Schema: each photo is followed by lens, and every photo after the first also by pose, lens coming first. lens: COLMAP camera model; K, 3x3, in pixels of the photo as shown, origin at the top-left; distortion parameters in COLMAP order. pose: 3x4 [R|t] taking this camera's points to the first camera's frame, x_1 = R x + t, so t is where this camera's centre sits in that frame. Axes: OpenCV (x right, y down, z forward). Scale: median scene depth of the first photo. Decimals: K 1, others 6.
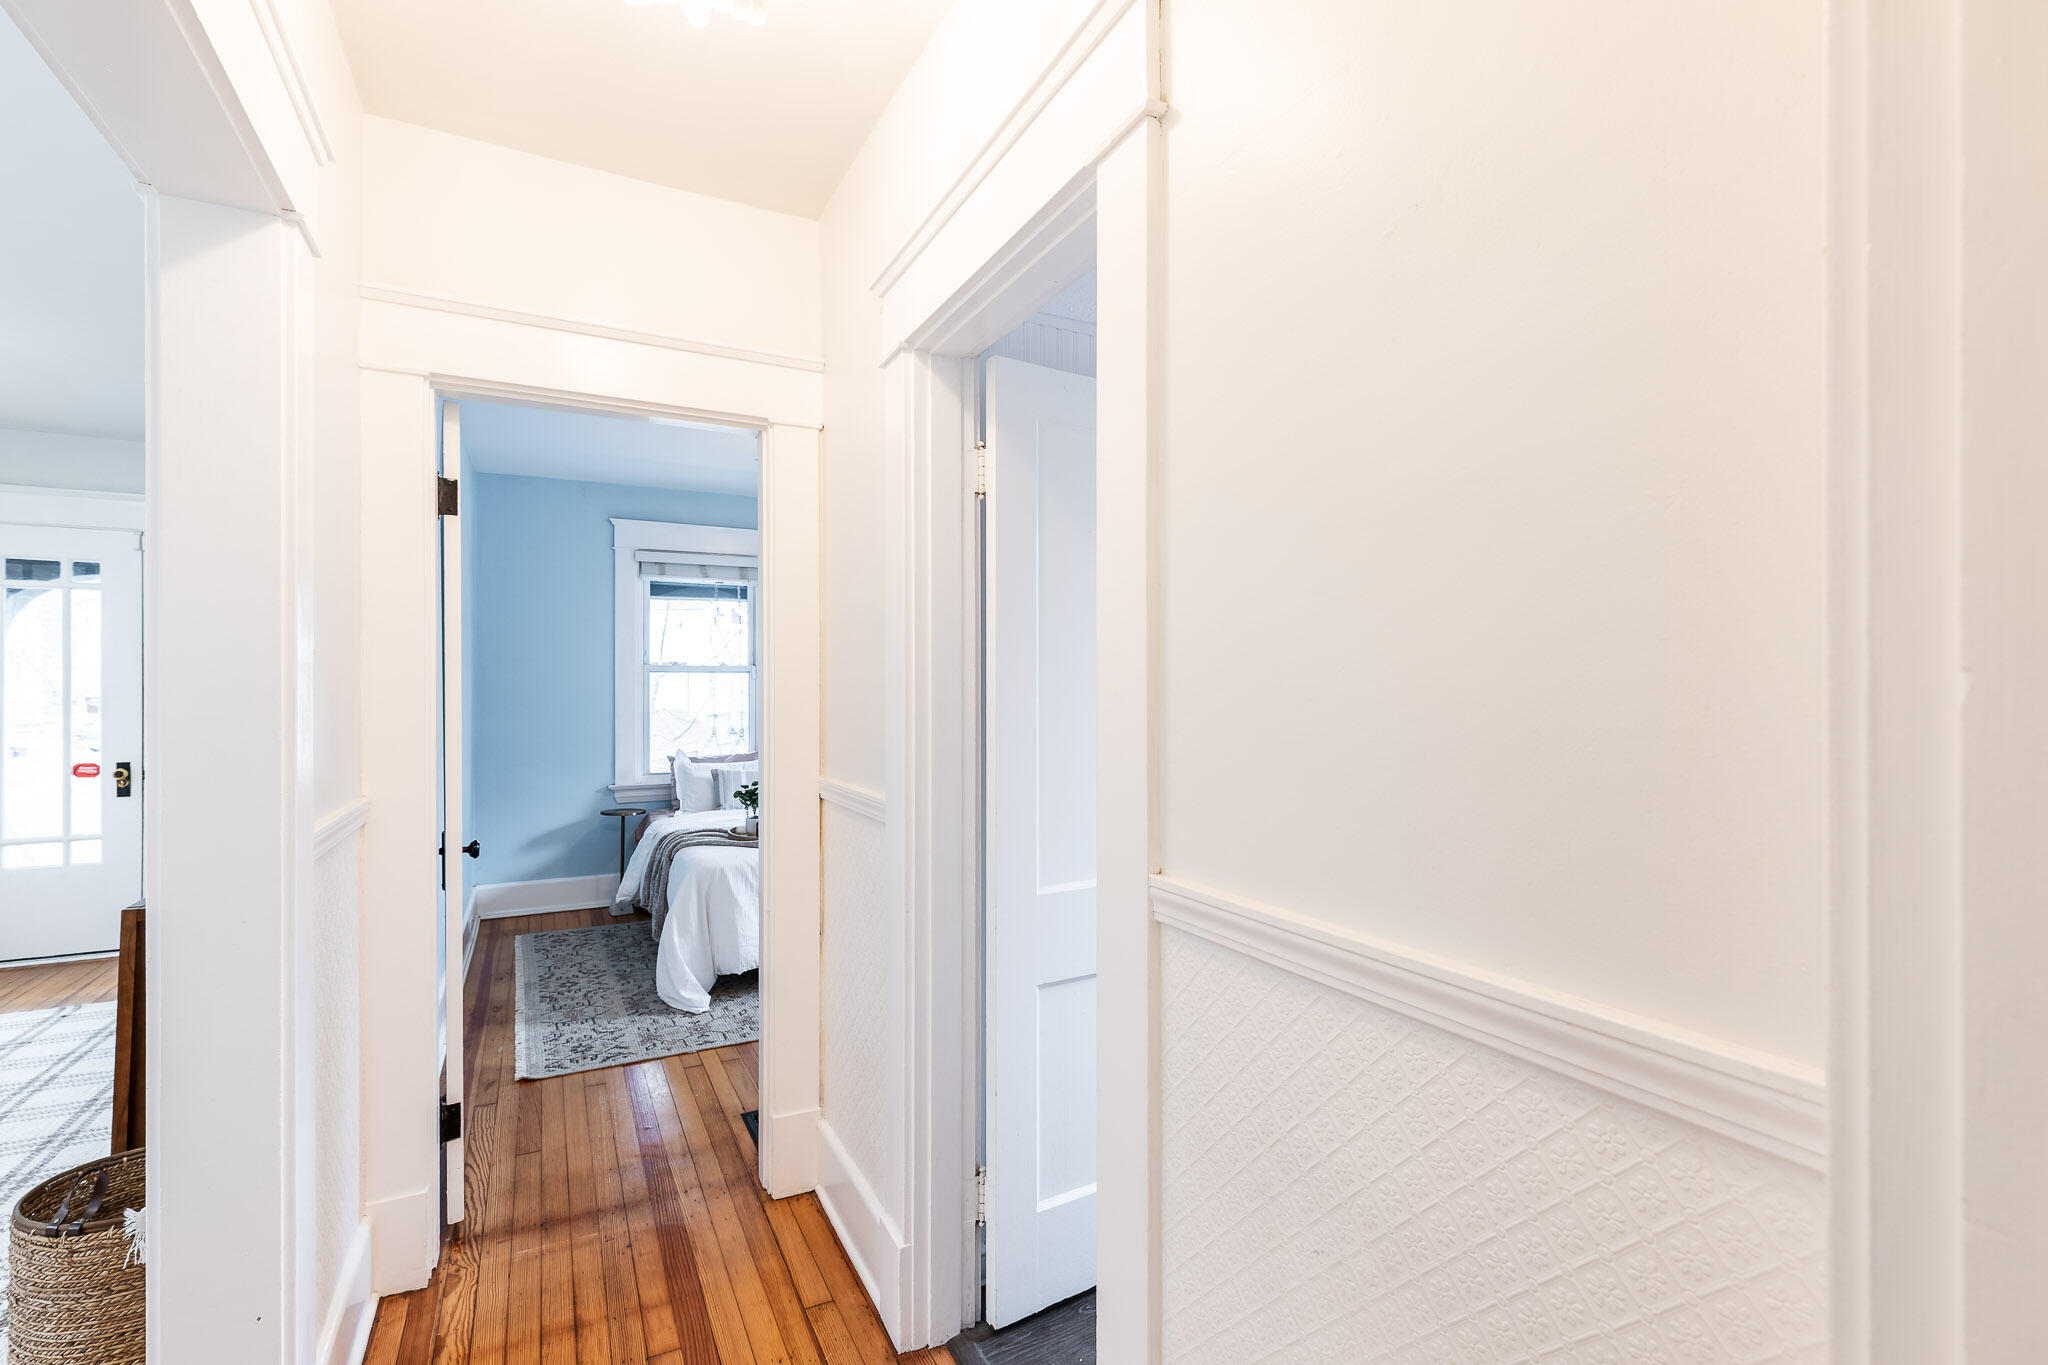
lens RADIAL K [[926.4, 0, 1021.6], [0, 926.4, 684.1], [0, 0, 1]] dist [0.000091, -0.000025]
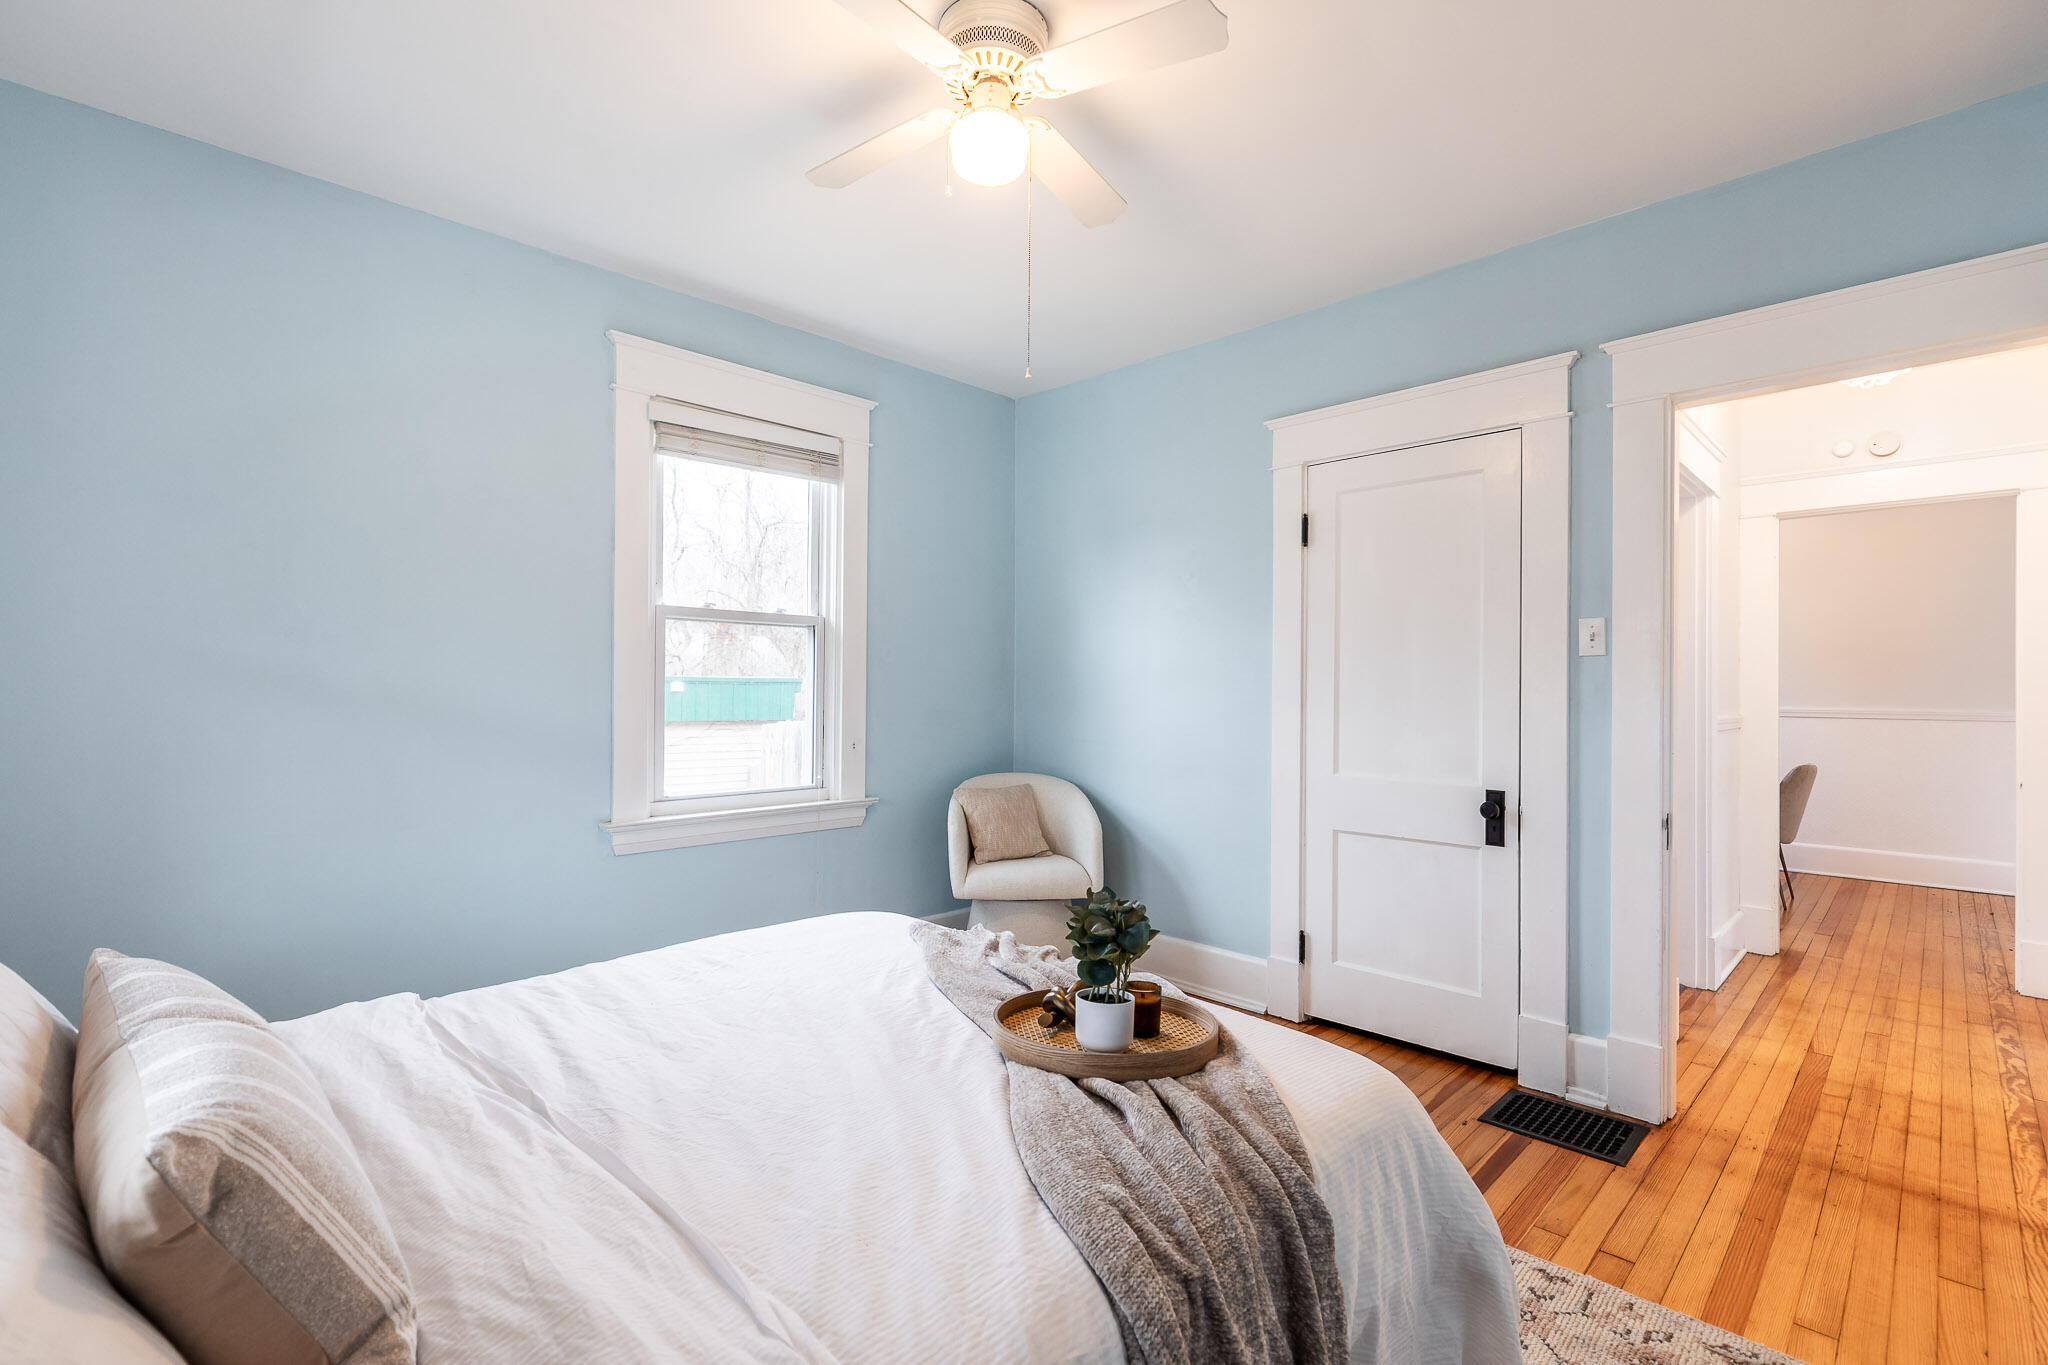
lens RADIAL K [[926.4, 0, 1018.5], [0, 926.4, 681.0], [0, 0, 1]] dist [0.000091, -0.000025]
pose [[-0.301735, 0.000634, 0.953392, -1.088048], [-0.010837, 0.999933, -0.004095, 0.068816], [-0.953330, -0.011568, -0.301707, 2.094515]]
